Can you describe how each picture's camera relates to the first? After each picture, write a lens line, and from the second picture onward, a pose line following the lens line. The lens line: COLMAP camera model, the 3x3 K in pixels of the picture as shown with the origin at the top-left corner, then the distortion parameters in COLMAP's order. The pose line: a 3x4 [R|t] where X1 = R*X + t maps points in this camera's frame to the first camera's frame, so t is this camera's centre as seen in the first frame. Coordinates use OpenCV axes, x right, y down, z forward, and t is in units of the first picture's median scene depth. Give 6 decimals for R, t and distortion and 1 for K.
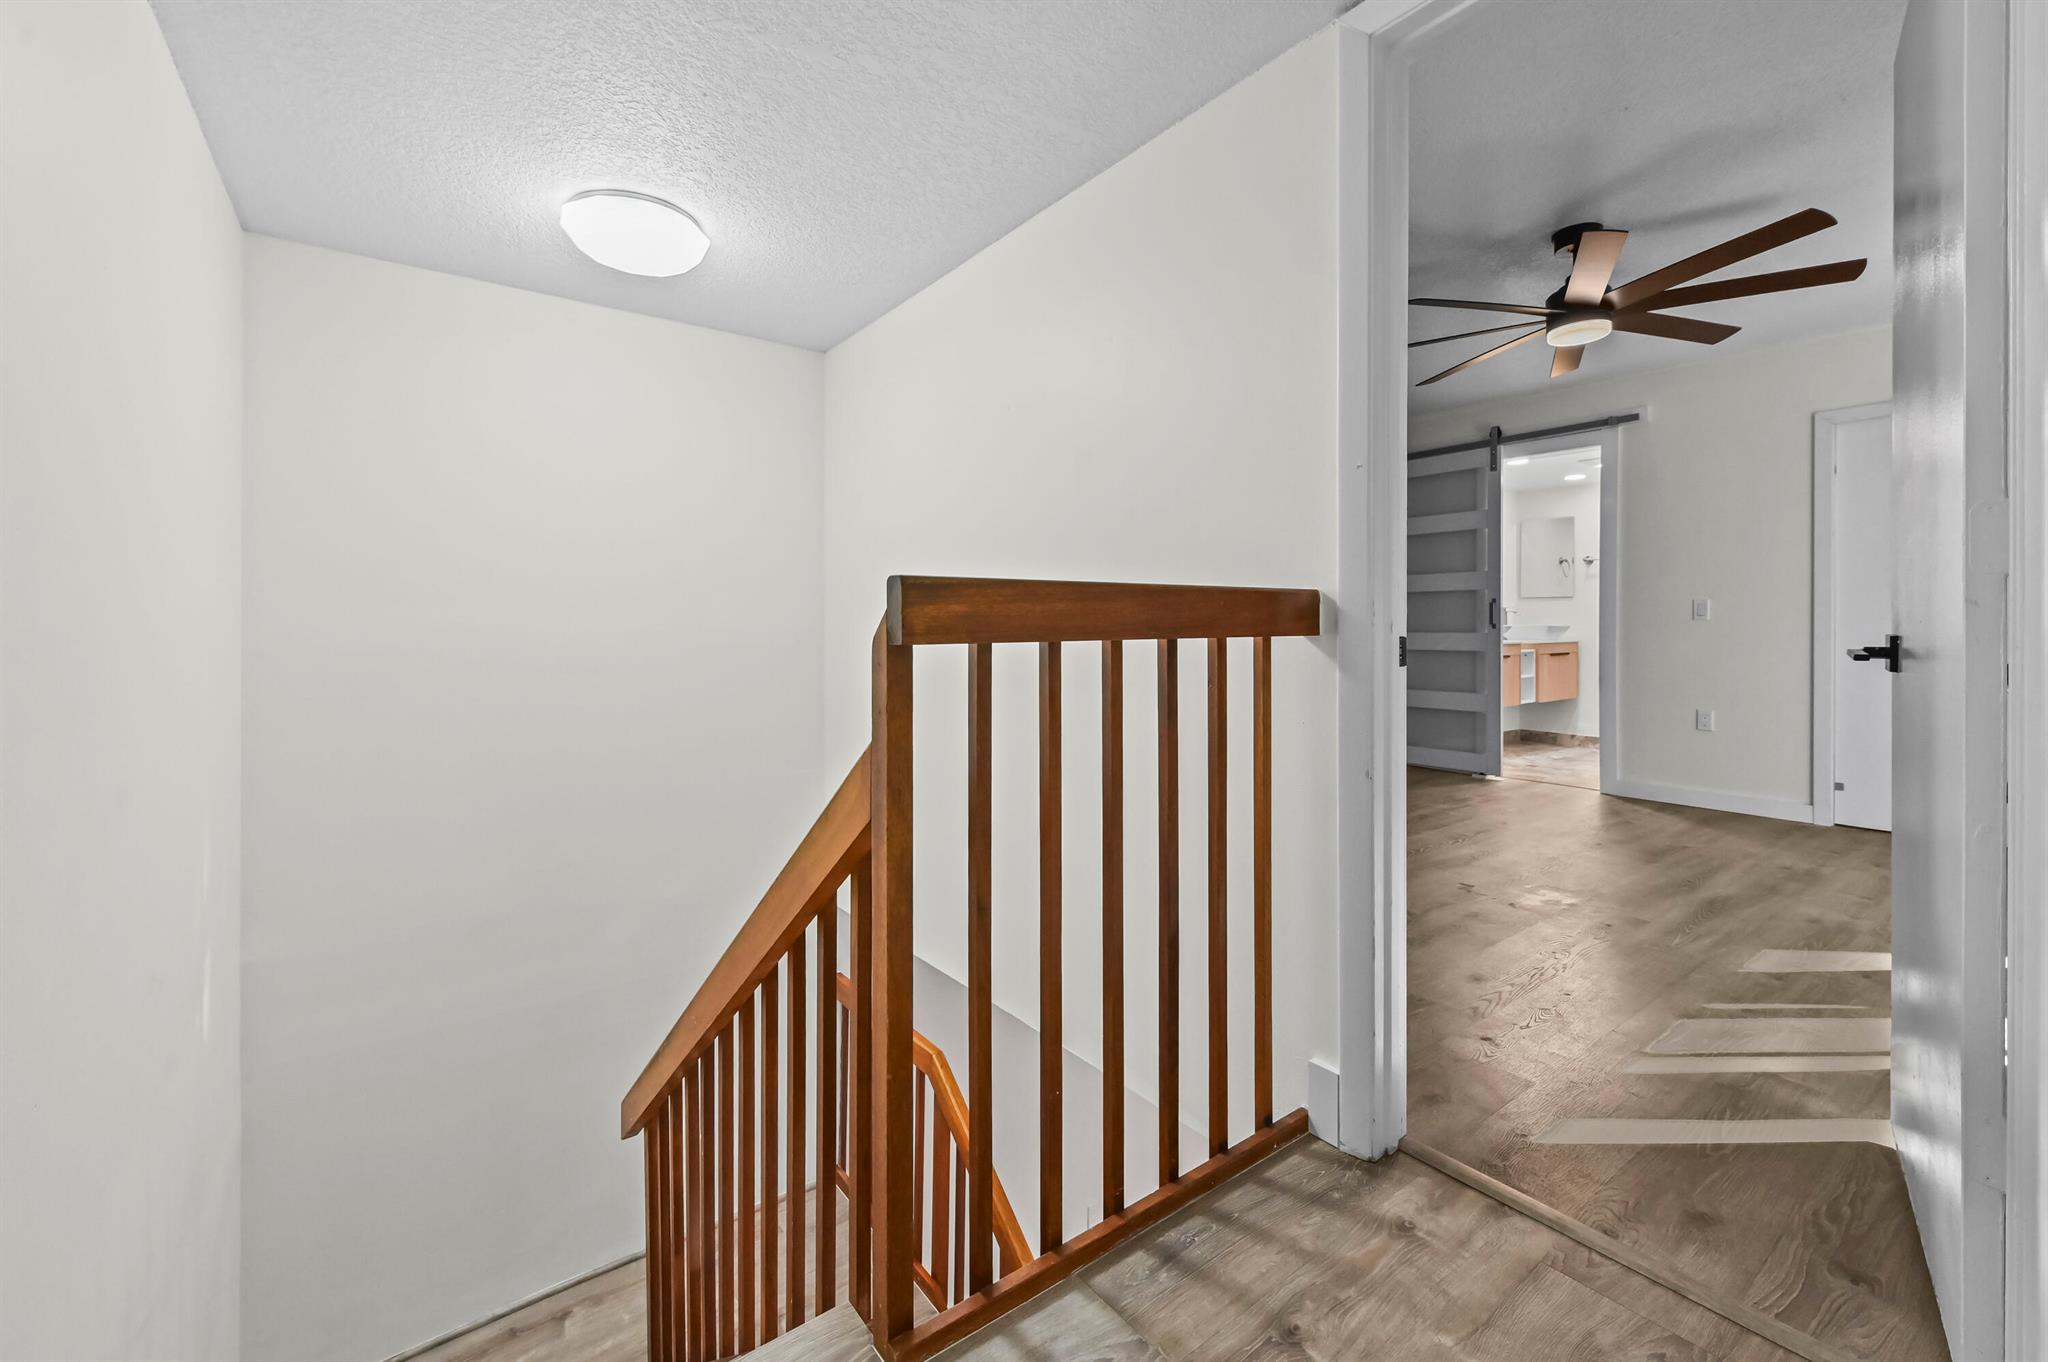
lens RADIAL K [[838.3, 0, 1032.7], [0, 838.3, 639.2], [0, 0, 1]] dist [-0.001606, -0.000245]
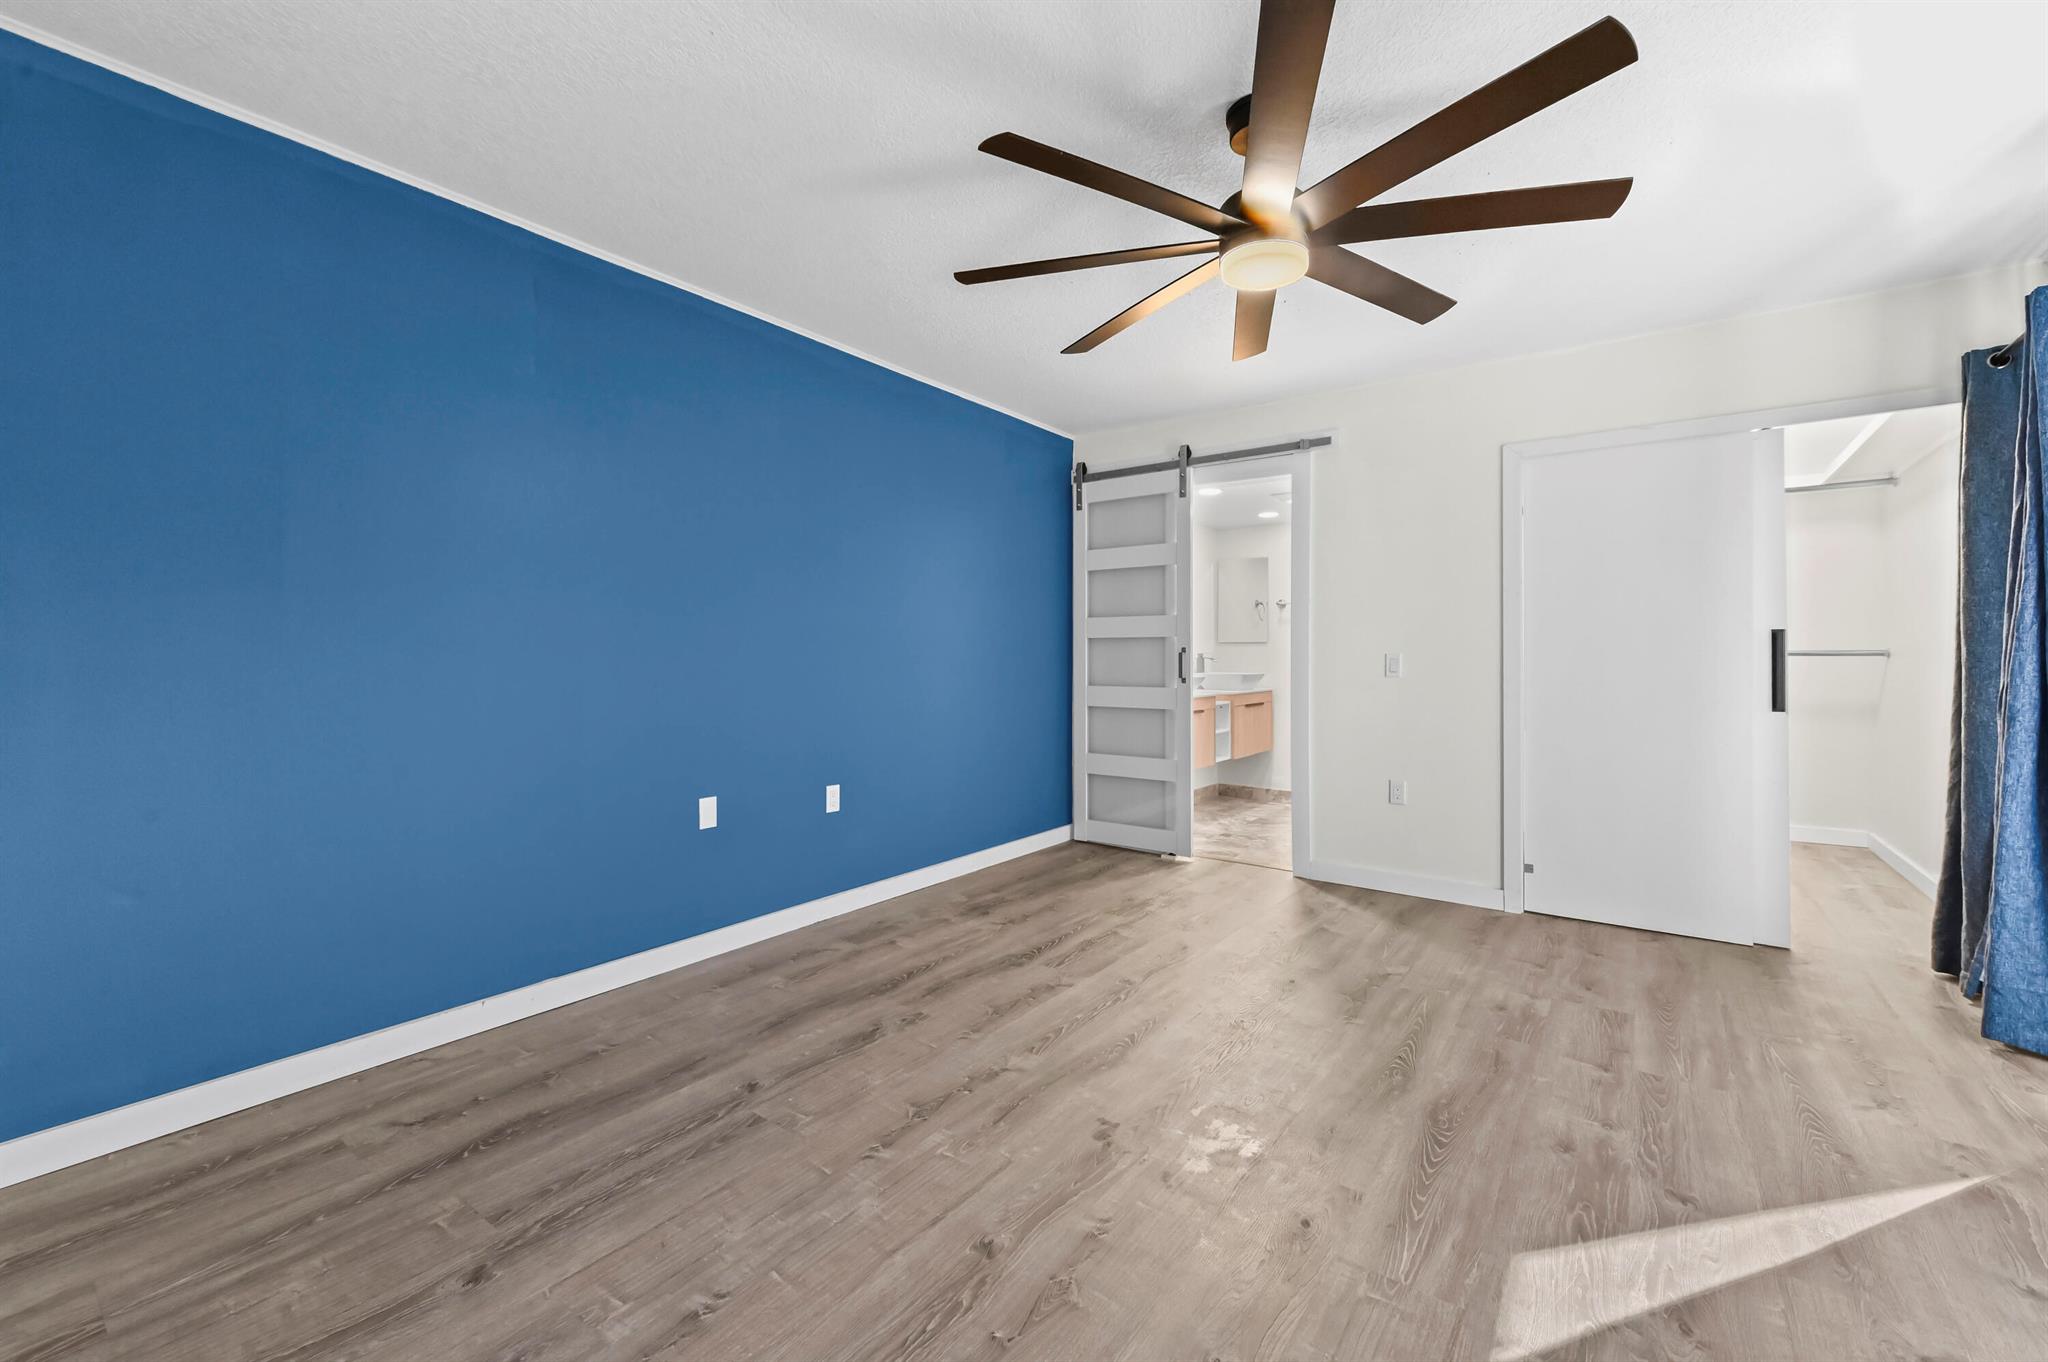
lens RADIAL K [[823.0, 0, 1030.6], [0, 823.0, 664.5], [0, 0, 1]] dist [0.001081, -0.000215]
pose [[0.959148, -0.000801, 0.282902, 0.168019], [0.002190, 0.999987, -0.004594, -0.028499], [-0.282895, 0.005026, 0.959138, 0.246746]]
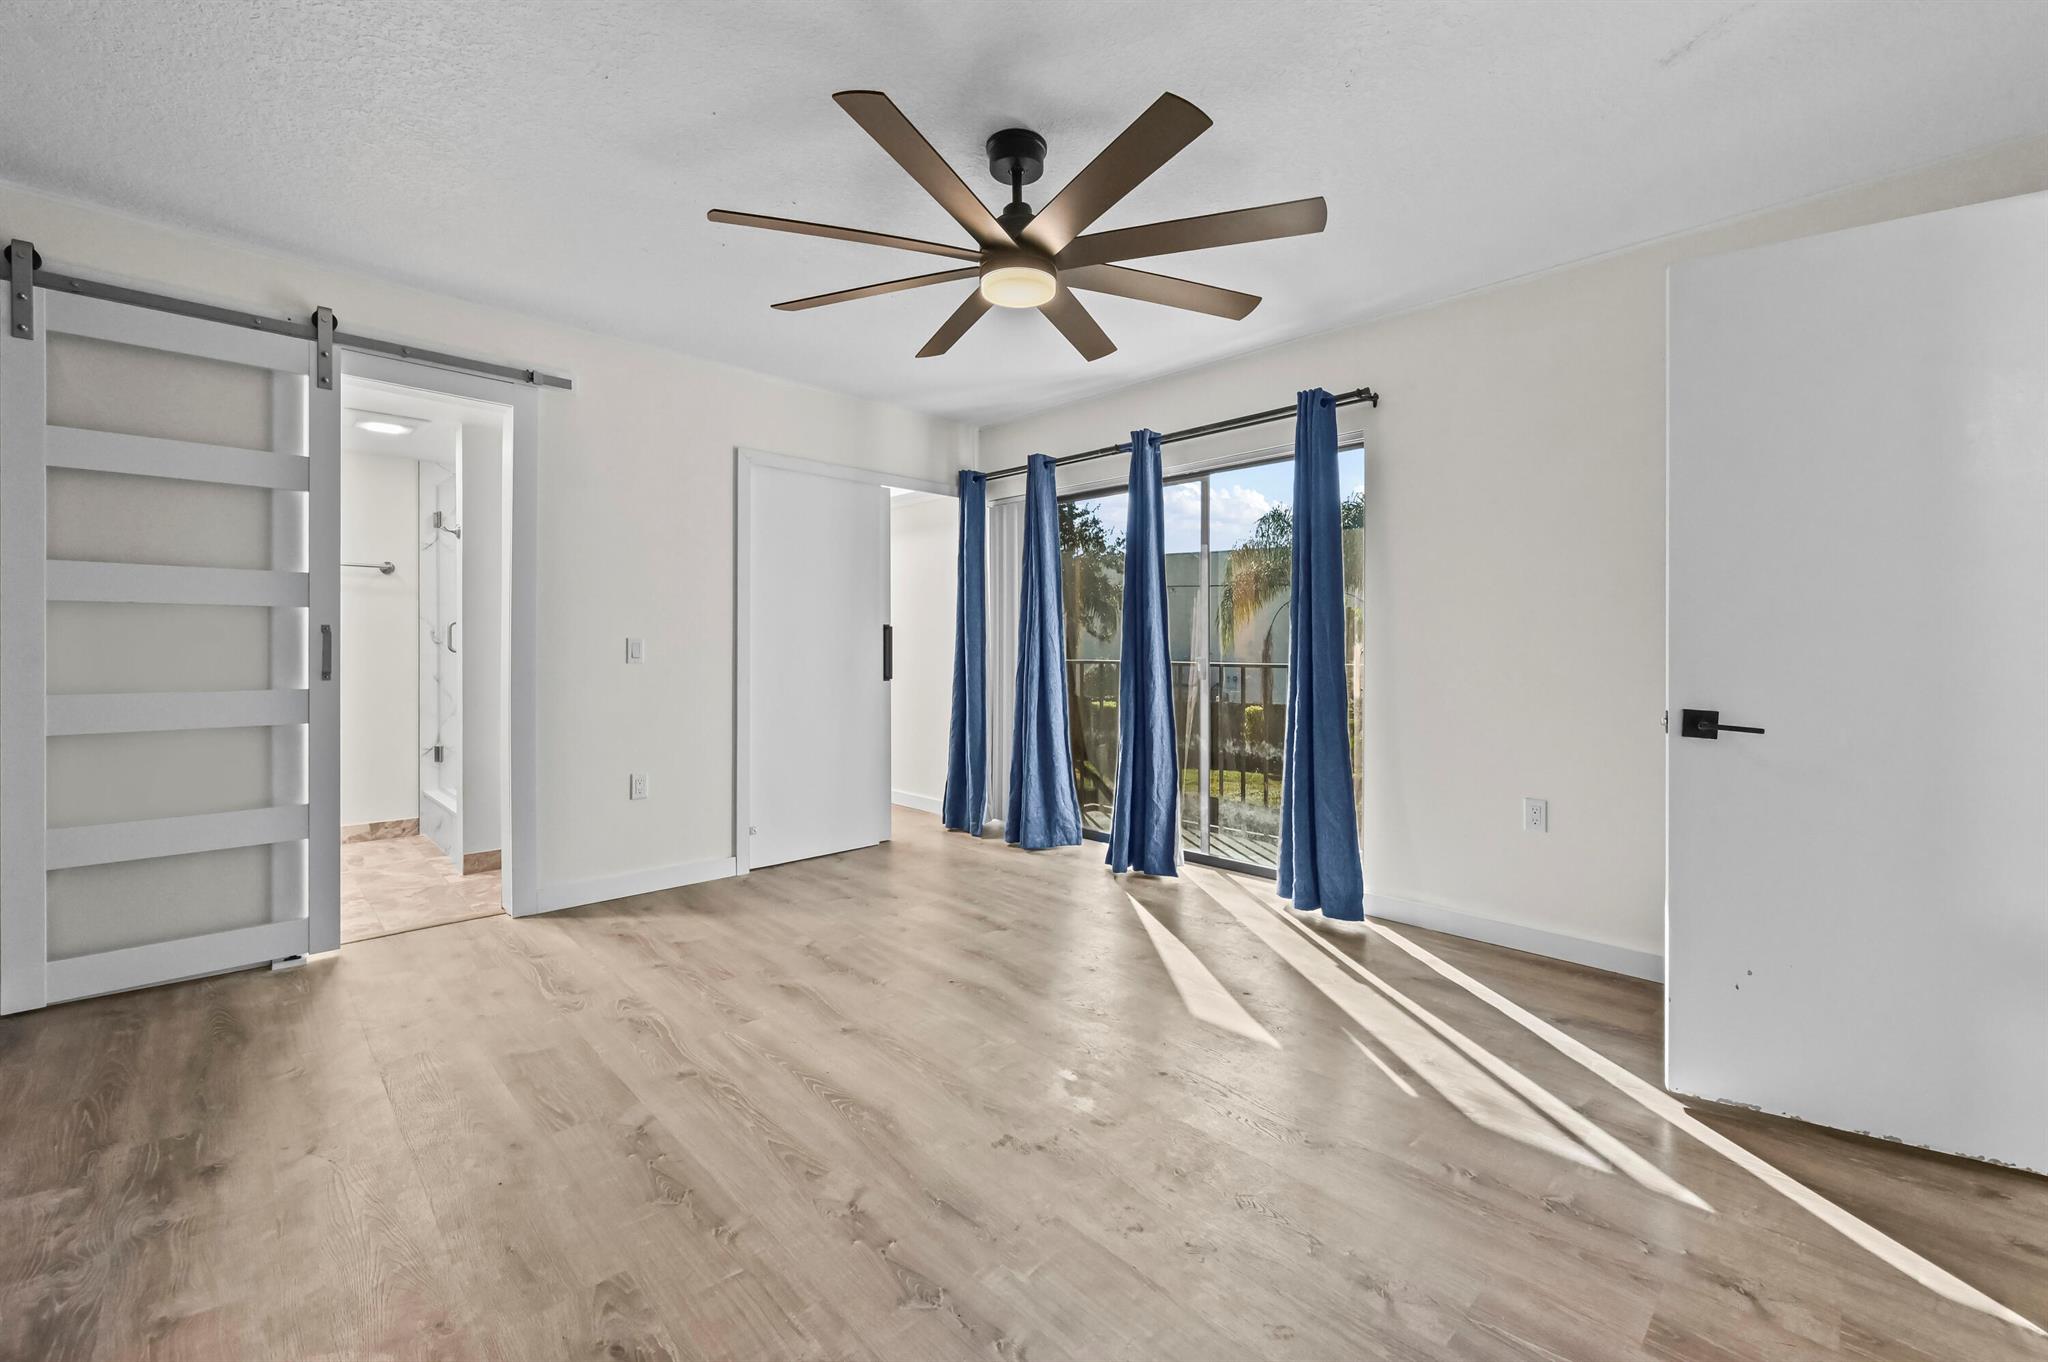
lens RADIAL K [[821.7, 0, 1044.6], [0, 821.7, 643.9], [0, 0, 1]] dist [0.002875, 0.000235]
pose [[-0.122681, 0.002819, 0.992442, -0.035443], [0.007670, 0.999969, -0.001892, -0.031876], [-0.992416, 0.007380, -0.122699, 0.609339]]
